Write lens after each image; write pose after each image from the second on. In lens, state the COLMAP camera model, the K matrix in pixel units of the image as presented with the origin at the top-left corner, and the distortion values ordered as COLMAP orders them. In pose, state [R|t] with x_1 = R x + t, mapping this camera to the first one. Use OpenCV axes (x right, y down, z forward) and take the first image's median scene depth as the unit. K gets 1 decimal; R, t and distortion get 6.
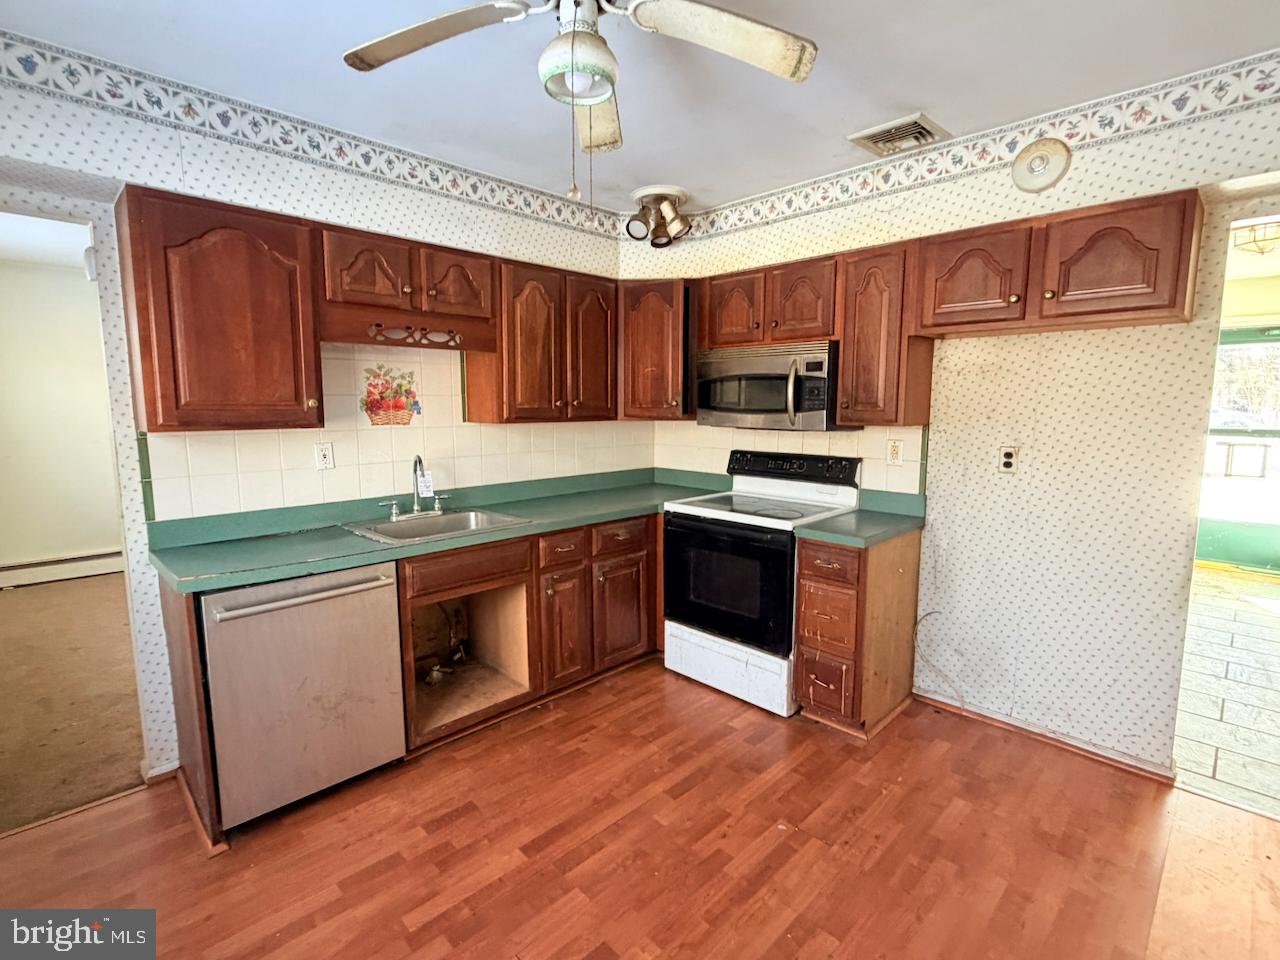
lens RADIAL K [[605.4, 0, 633.0], [0, 605.4, 474.6], [0, 0, 1]] dist [0.001346, -0.000588]
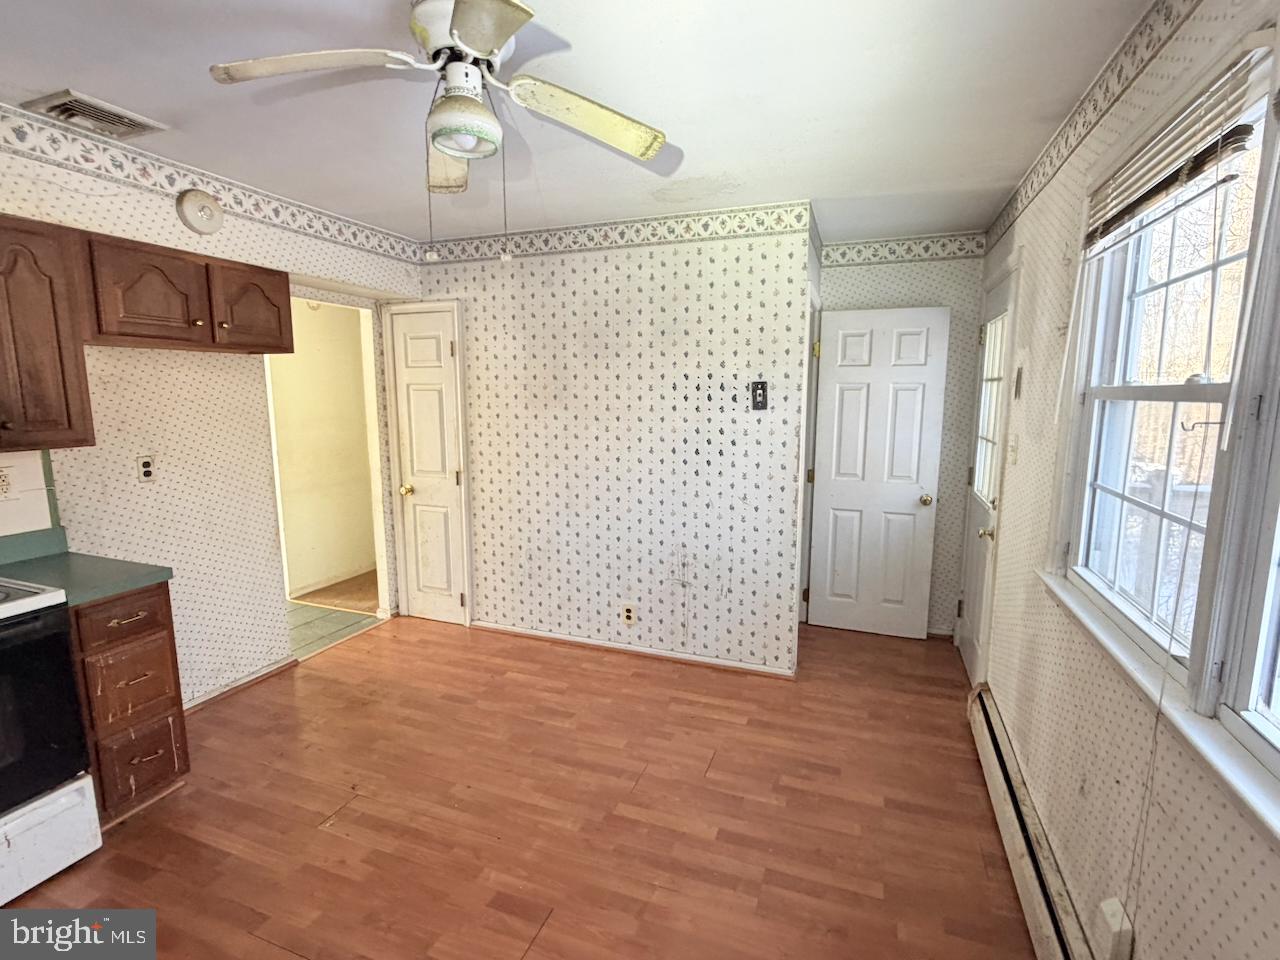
lens RADIAL K [[605.4, 0, 639.2], [0, 605.4, 479.0], [0, 0, 1]] dist [0.001346, -0.000588]
pose [[-0.416640, -0.131681, 0.899484, -0.708997], [0.107838, 0.975308, 0.192732, -0.124135], [-0.902653, 0.177299, -0.392152, 0.692307]]
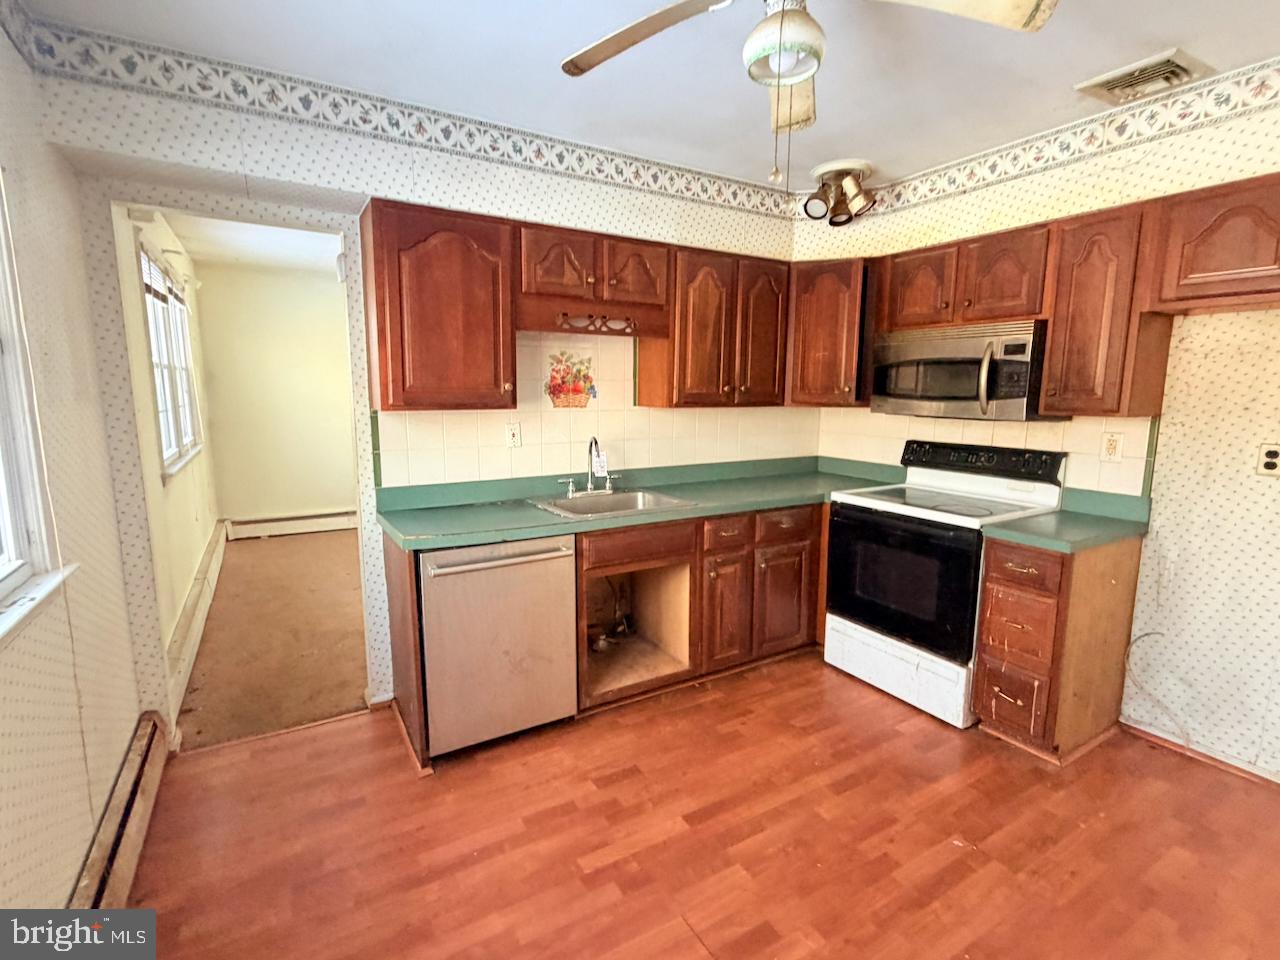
lens RADIAL K [[605.4, 0, 633.2], [0, 605.4, 474.7], [0, 0, 1]] dist [0.001346, -0.000588]
pose [[0.970828, 0.039354, -0.236526, -0.035772], [-0.033841, 0.999054, 0.027328, 0.003303], [0.237378, -0.018526, 0.971241, -0.016546]]
